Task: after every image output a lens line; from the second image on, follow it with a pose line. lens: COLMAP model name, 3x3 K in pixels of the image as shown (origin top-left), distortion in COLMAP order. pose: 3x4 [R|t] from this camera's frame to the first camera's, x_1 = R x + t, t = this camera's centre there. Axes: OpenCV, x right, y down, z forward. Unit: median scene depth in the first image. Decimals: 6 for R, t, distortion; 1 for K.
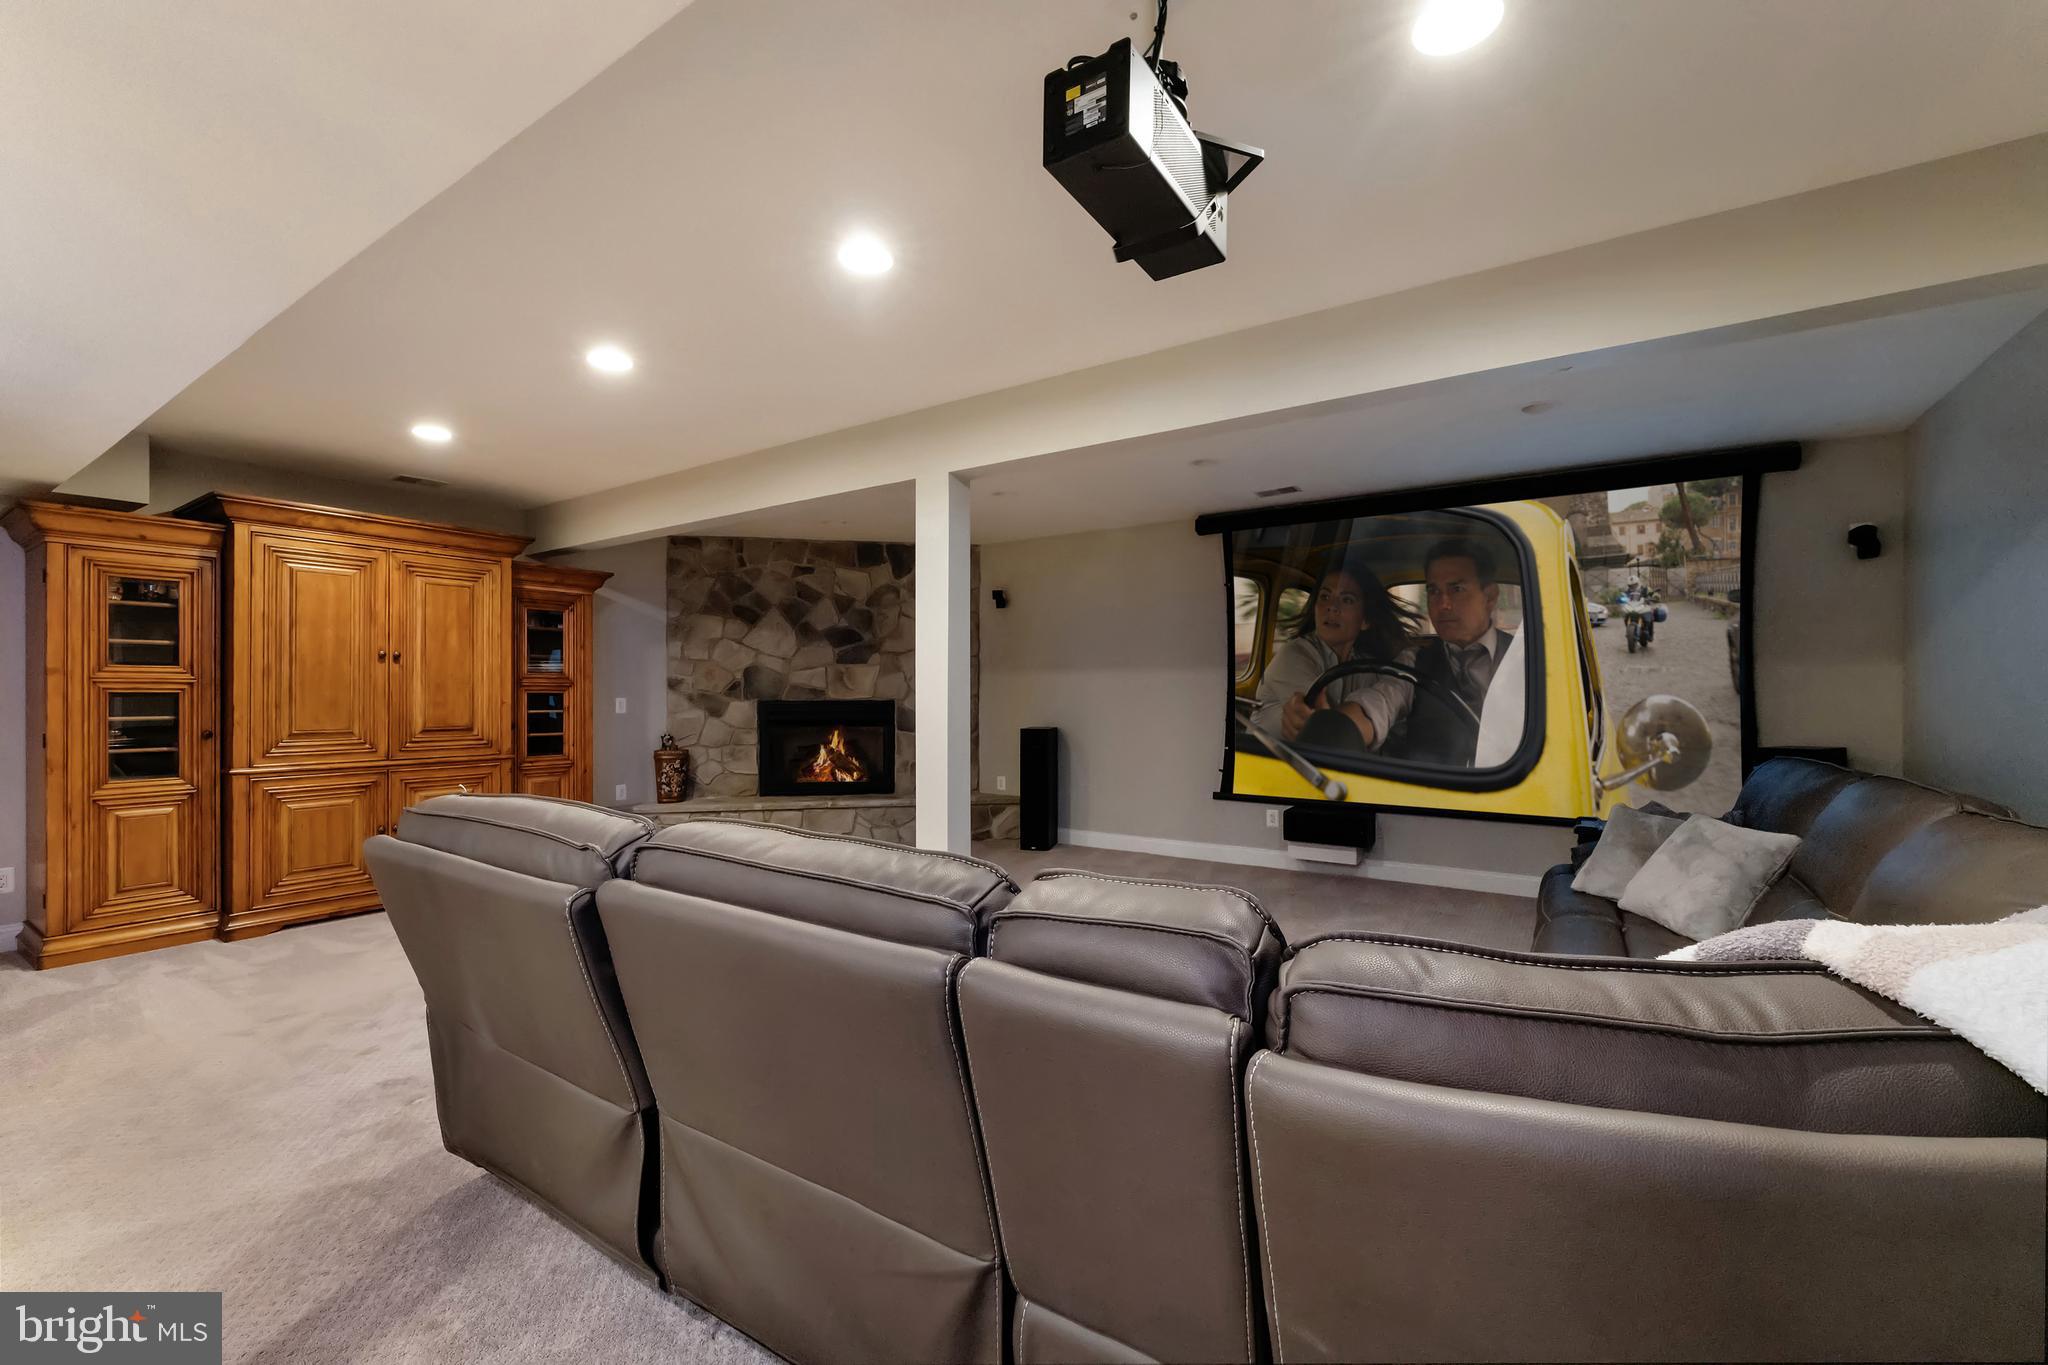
lens RADIAL K [[833.2, 0, 1021.4], [0, 833.2, 695.3], [0, 0, 1]] dist [-0.003051, -0.000291]
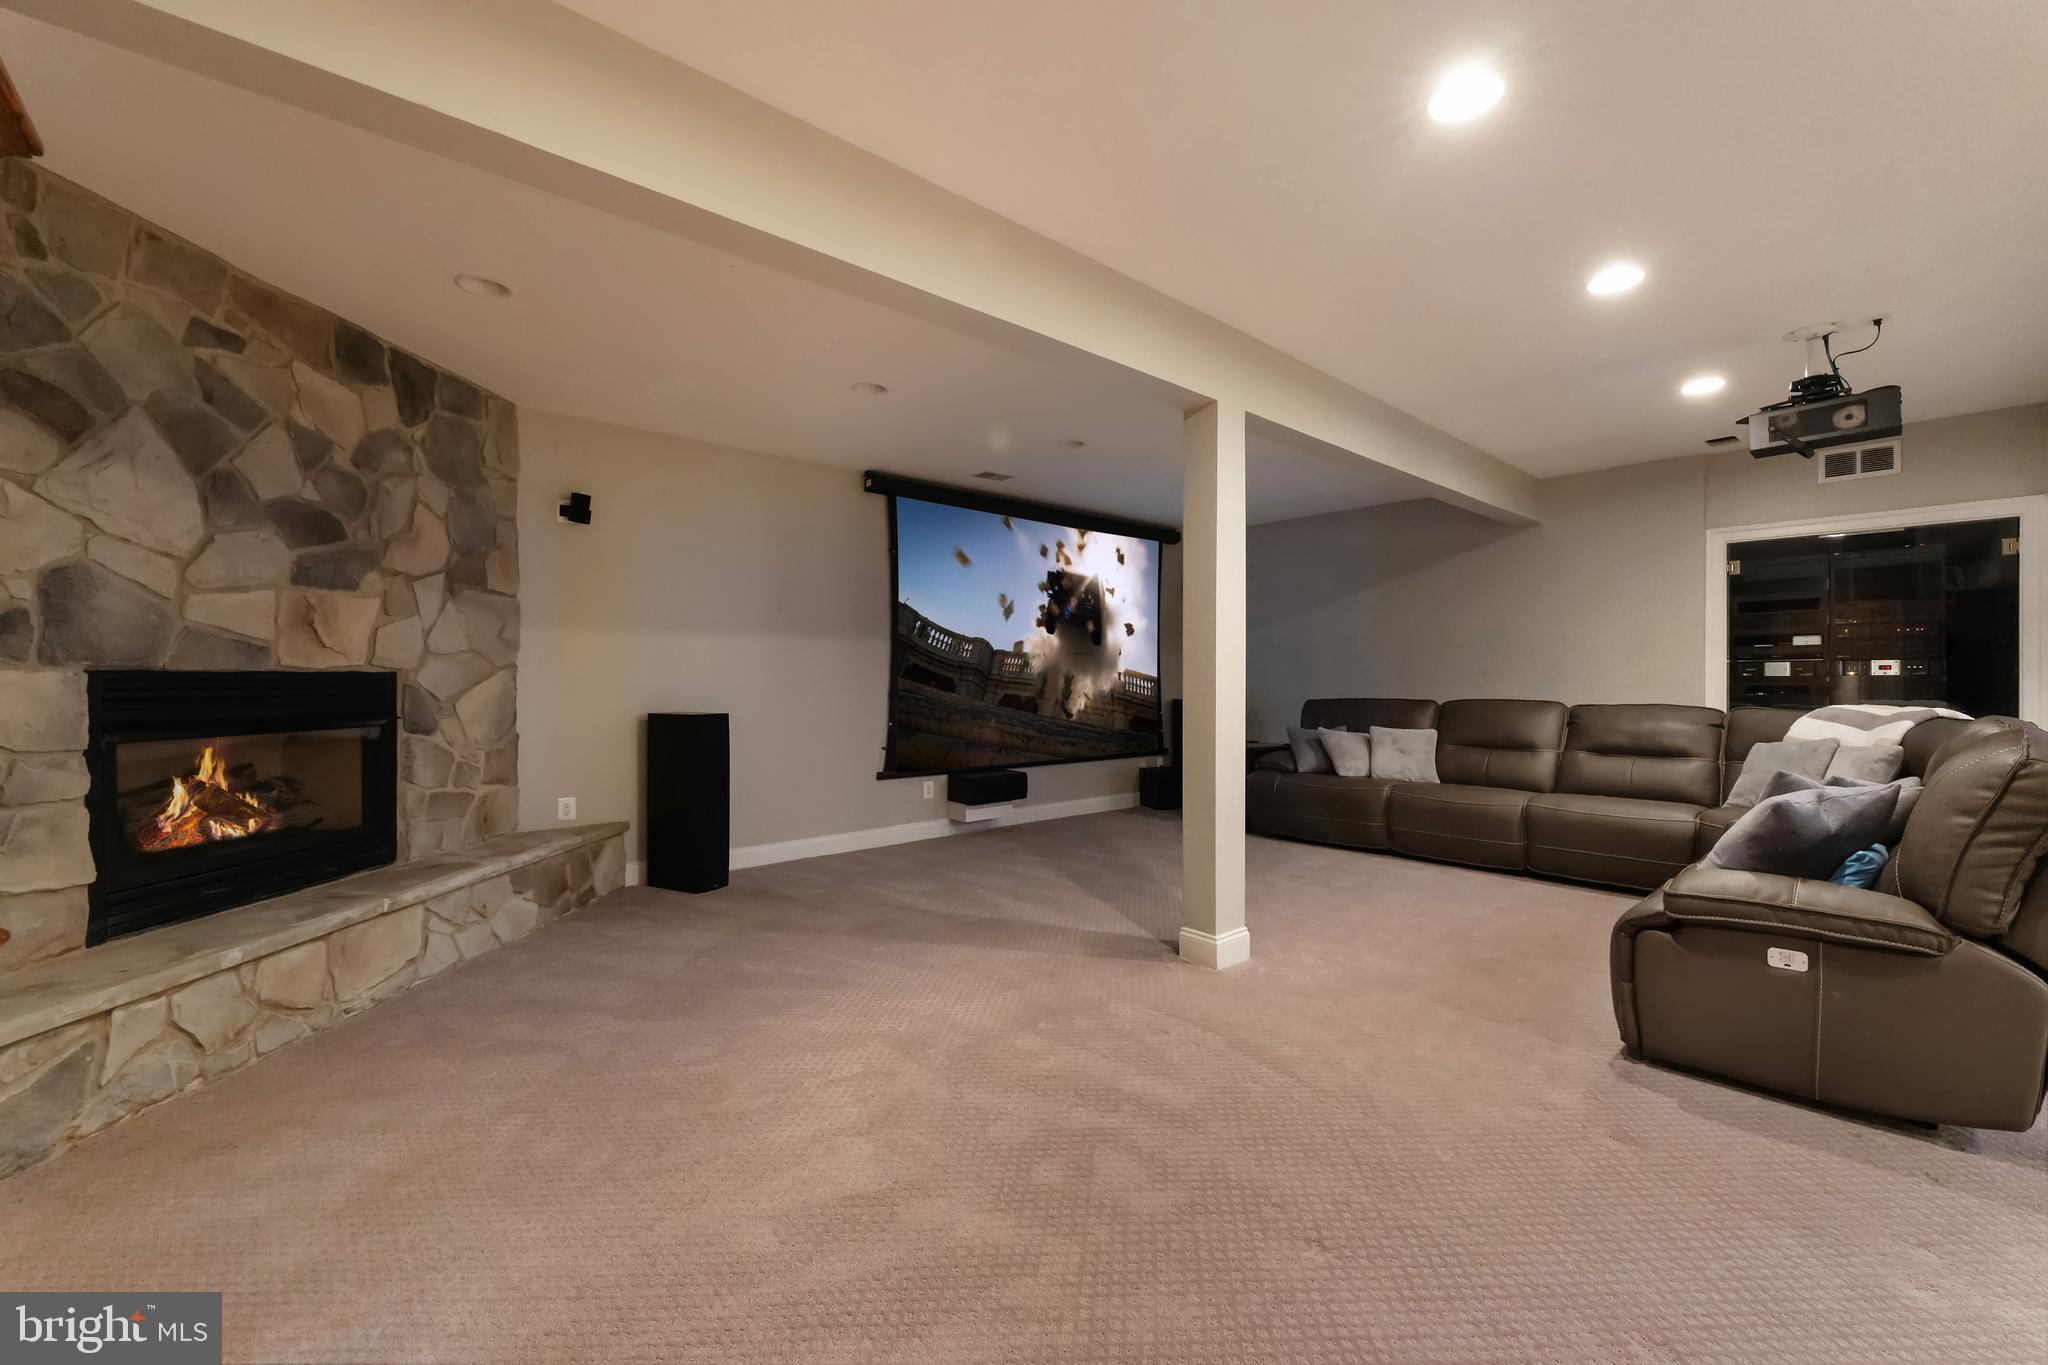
lens RADIAL K [[833.2, 0, 1015.3], [0, 833.2, 681.2], [0, 0, 1]] dist [-0.003051, -0.000291]
pose [[0.248317, -0.002228, 0.968676, -0.551156], [0.002897, 0.999995, 0.001557, 0.012243], [-0.968675, 0.002420, 0.248322, 0.545981]]
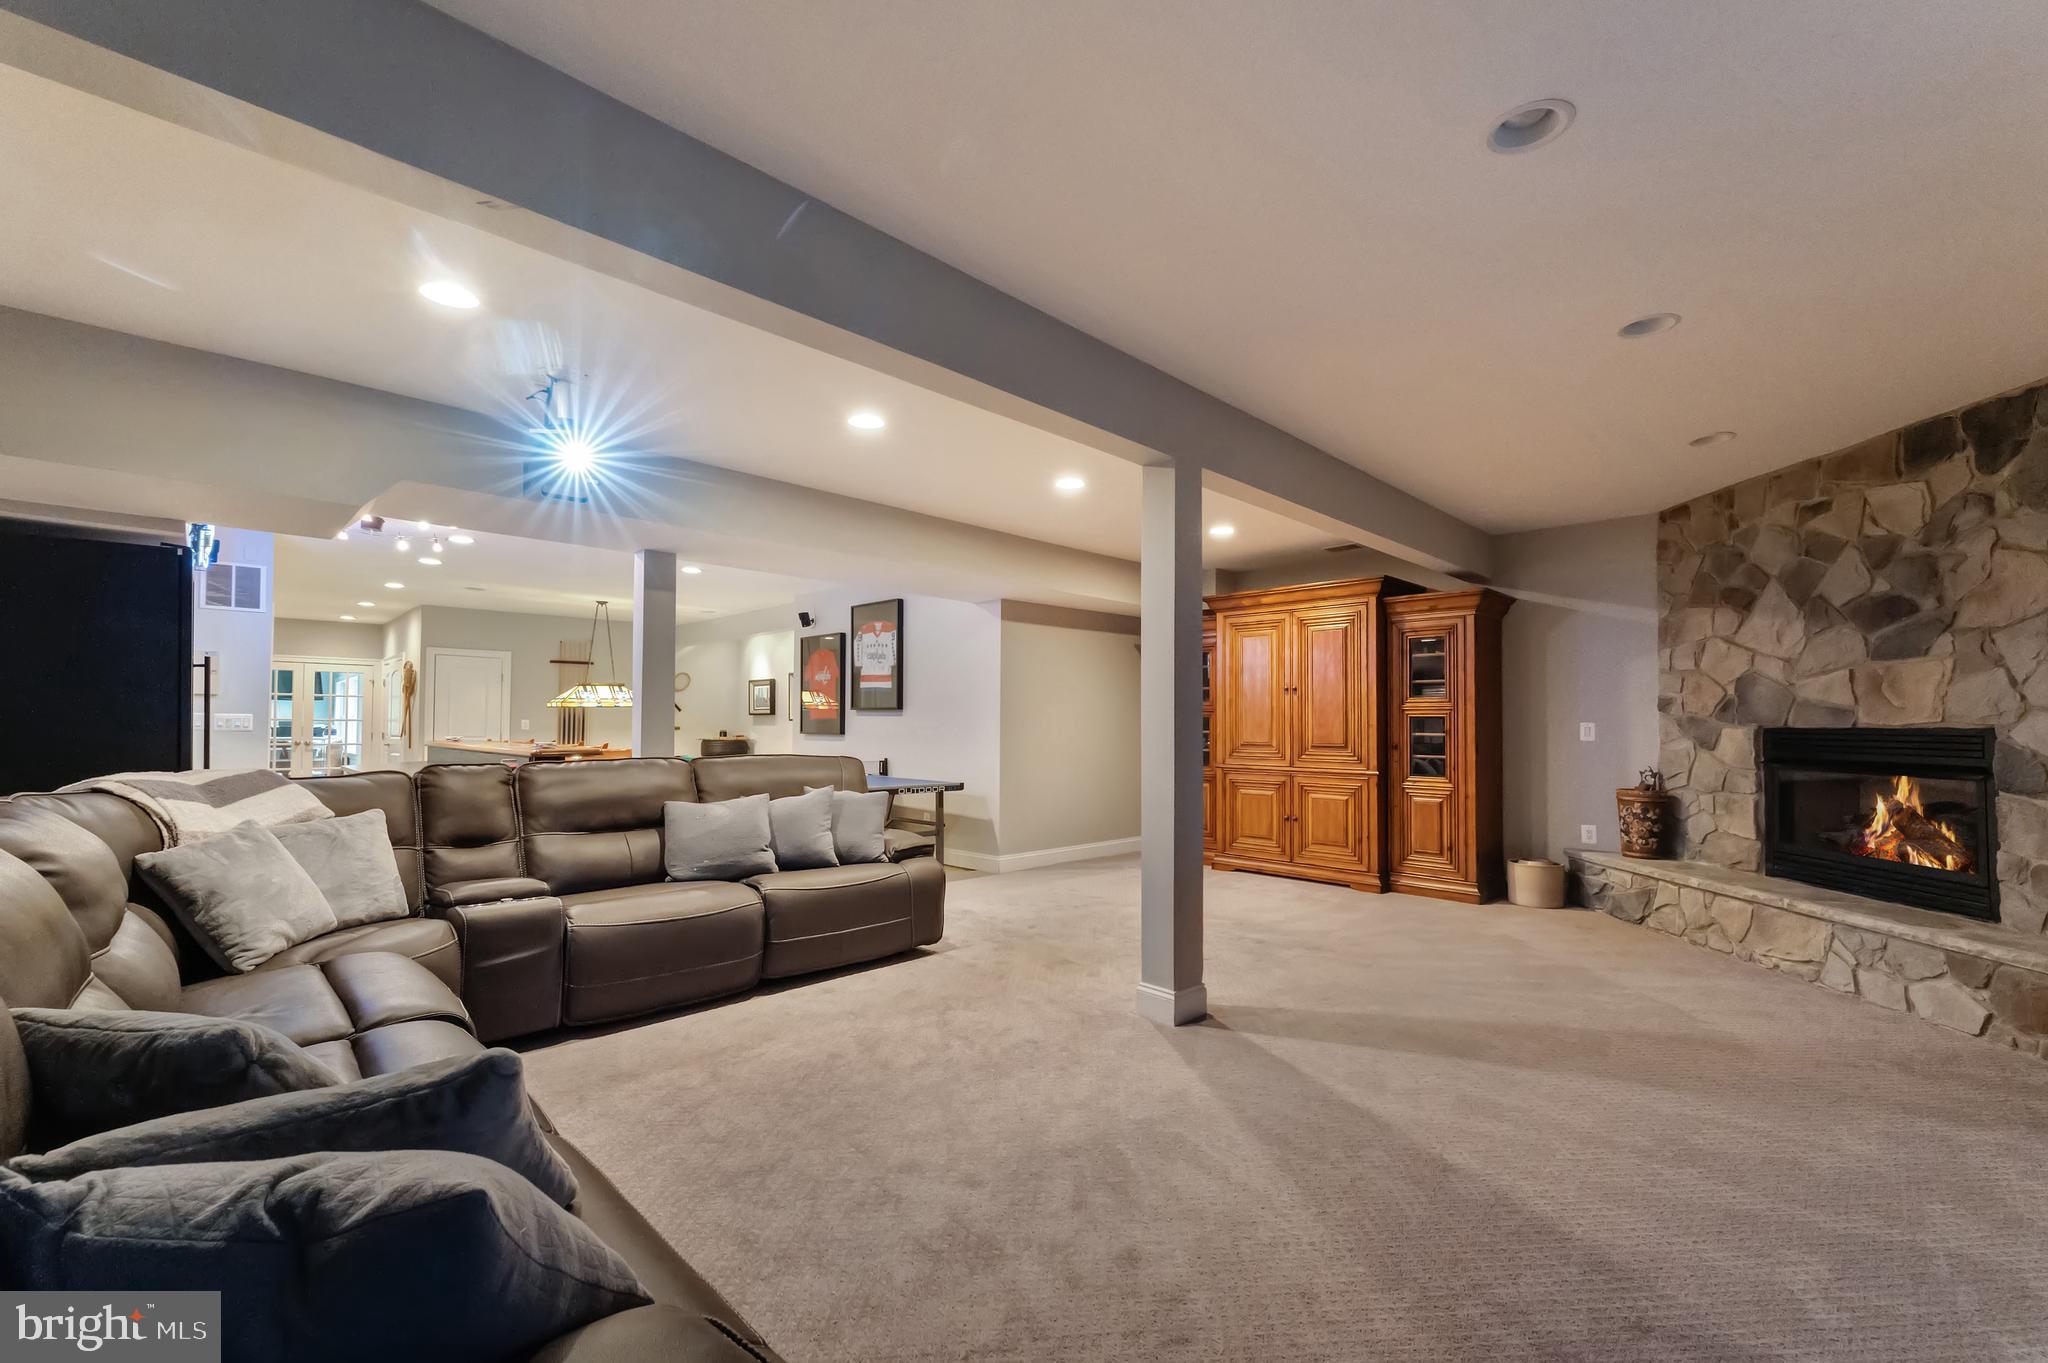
lens RADIAL K [[838.0, 0, 1036.8], [0, 838.0, 696.9], [0, 0, 1]] dist [0.000314, 0.000170]
pose [[-0.189216, -0.030517, -0.981461, 0.435224], [-0.004719, 0.999534, -0.030169, 0.005304], [0.981924, -0.001077, -0.189272, 0.570160]]
